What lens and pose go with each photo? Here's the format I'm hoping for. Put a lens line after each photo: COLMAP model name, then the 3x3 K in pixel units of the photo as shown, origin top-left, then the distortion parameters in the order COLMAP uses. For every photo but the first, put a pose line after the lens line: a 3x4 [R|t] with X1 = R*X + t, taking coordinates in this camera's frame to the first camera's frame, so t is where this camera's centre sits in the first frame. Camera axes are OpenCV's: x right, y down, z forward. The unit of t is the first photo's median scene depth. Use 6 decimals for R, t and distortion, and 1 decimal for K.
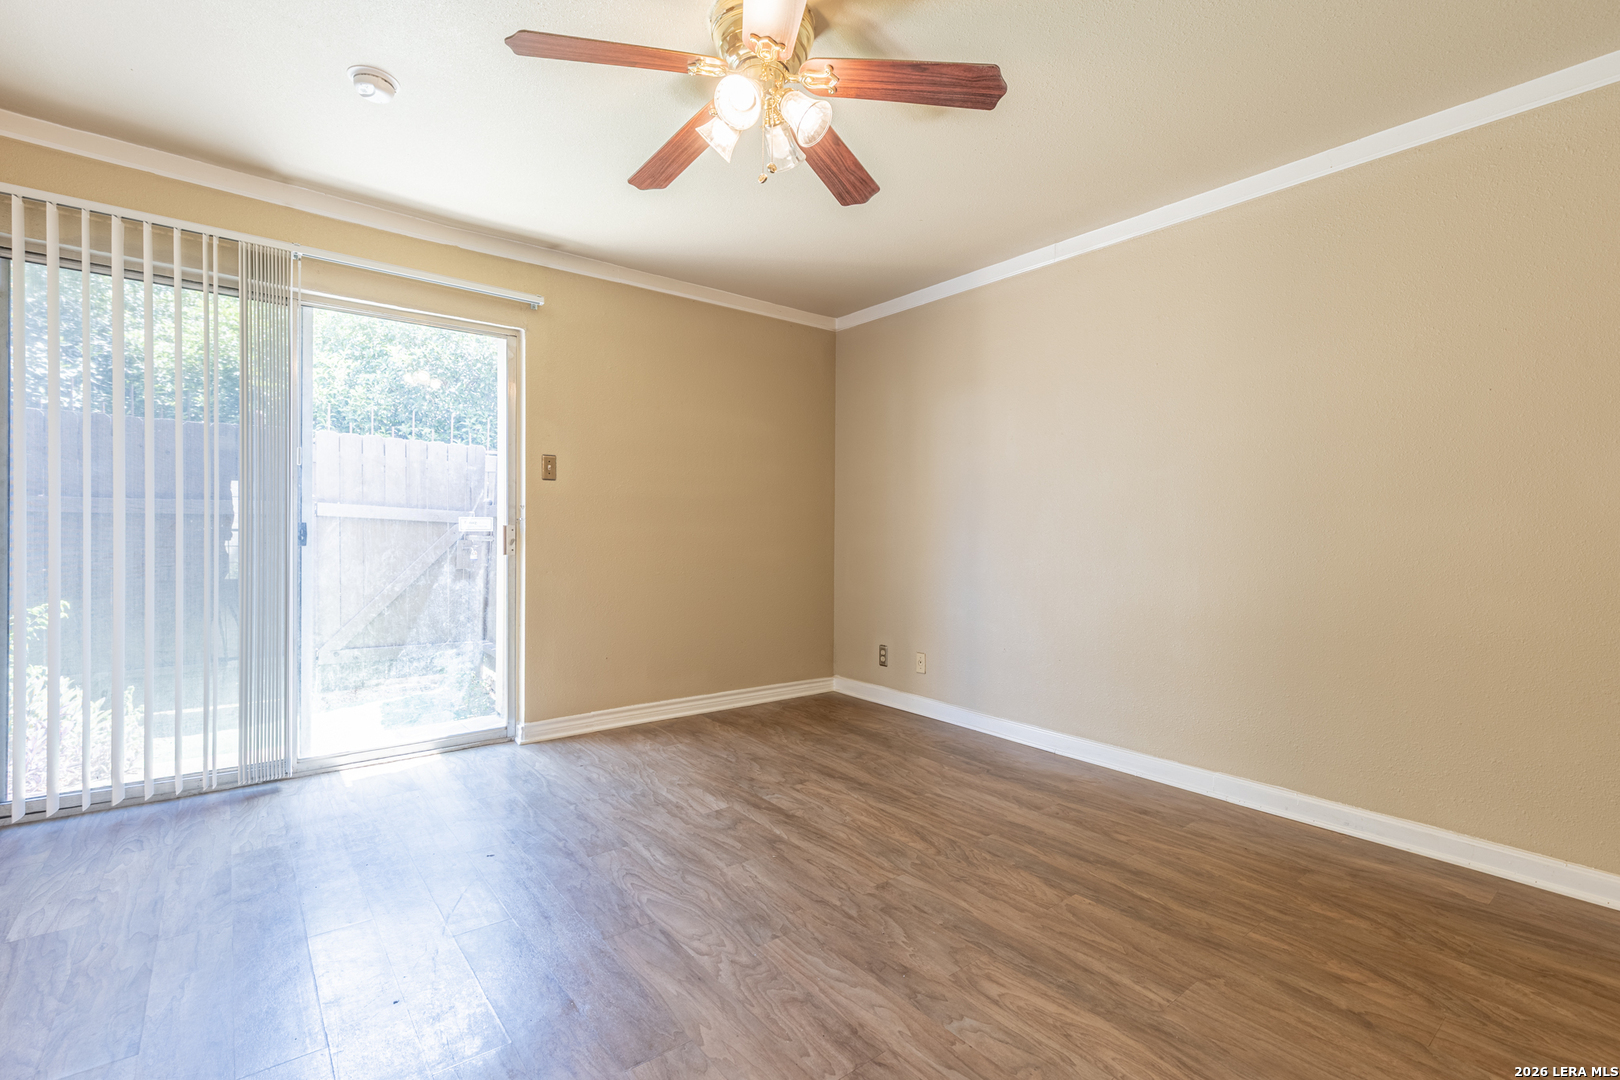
lens RADIAL K [[730.3, 0, 814.6], [0, 730.3, 537.3], [0, 0, 1]] dist [0.007593, -0.000612]
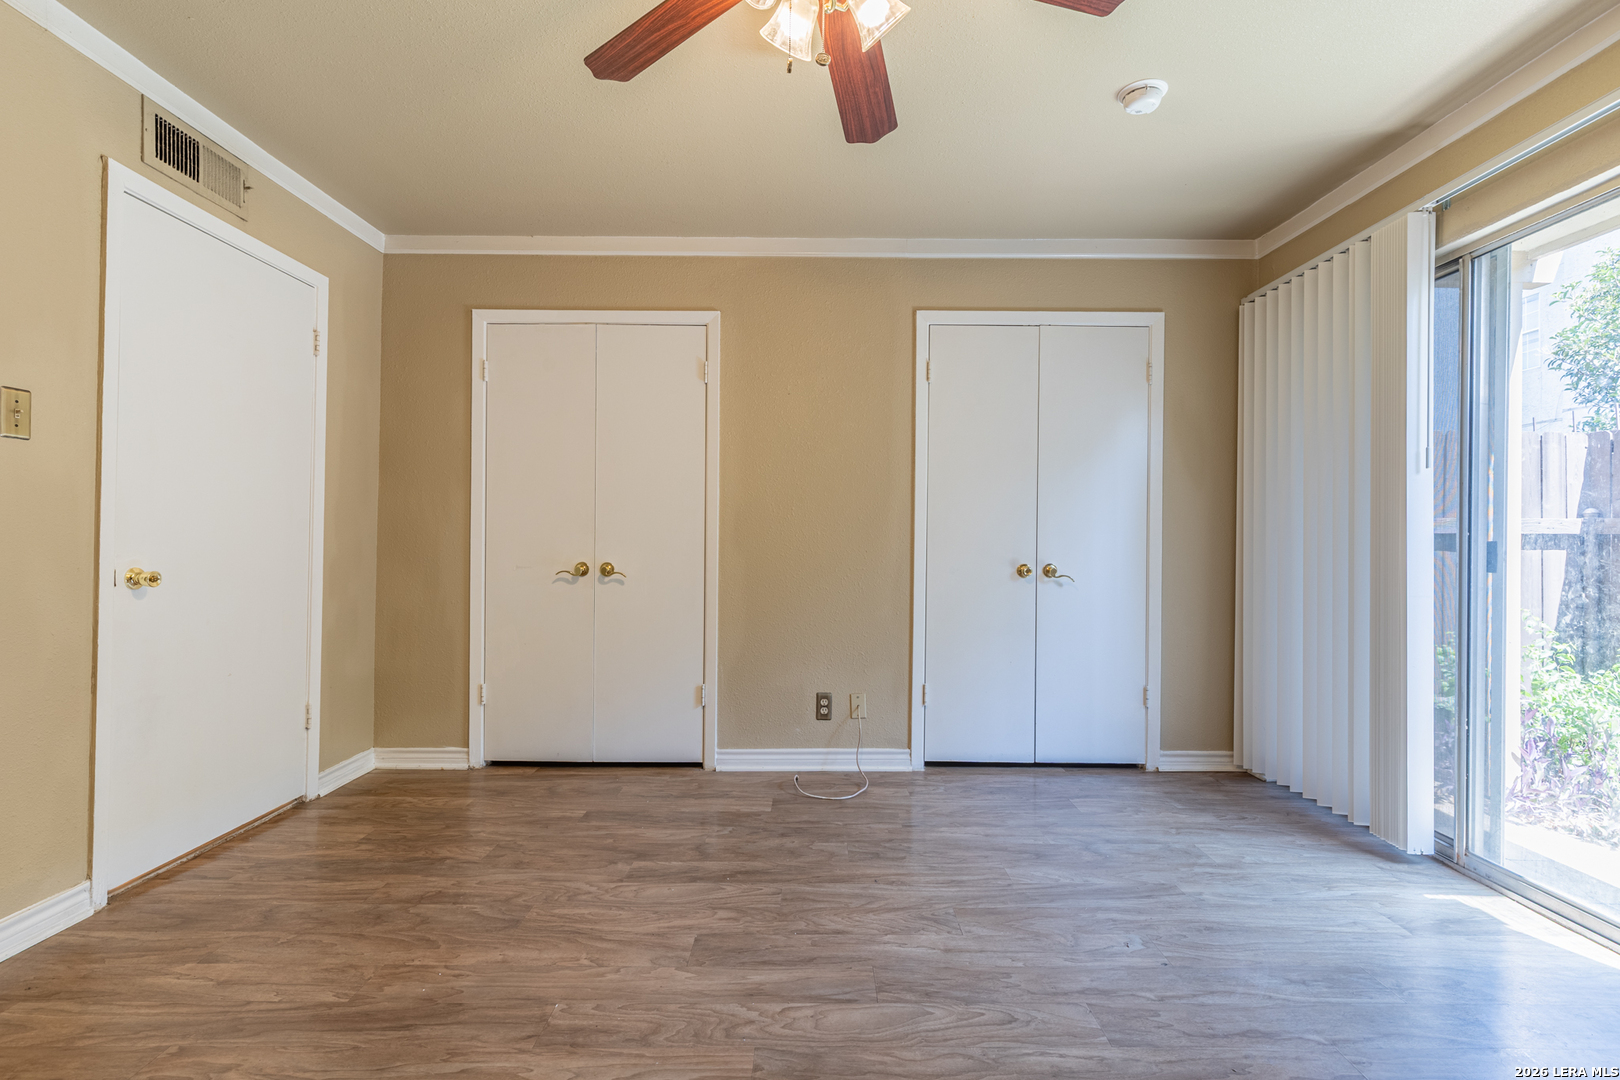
lens RADIAL K [[736.6, 0, 817.2], [0, 736.6, 534.9], [0, 0, 1]] dist [0.007805, -0.000924]
pose [[-0.621034, -0.018989, -0.783554, 0.369659], [-0.020050, 0.999764, -0.008337, -0.007625], [0.783527, 0.010533, -0.621268, 1.069768]]
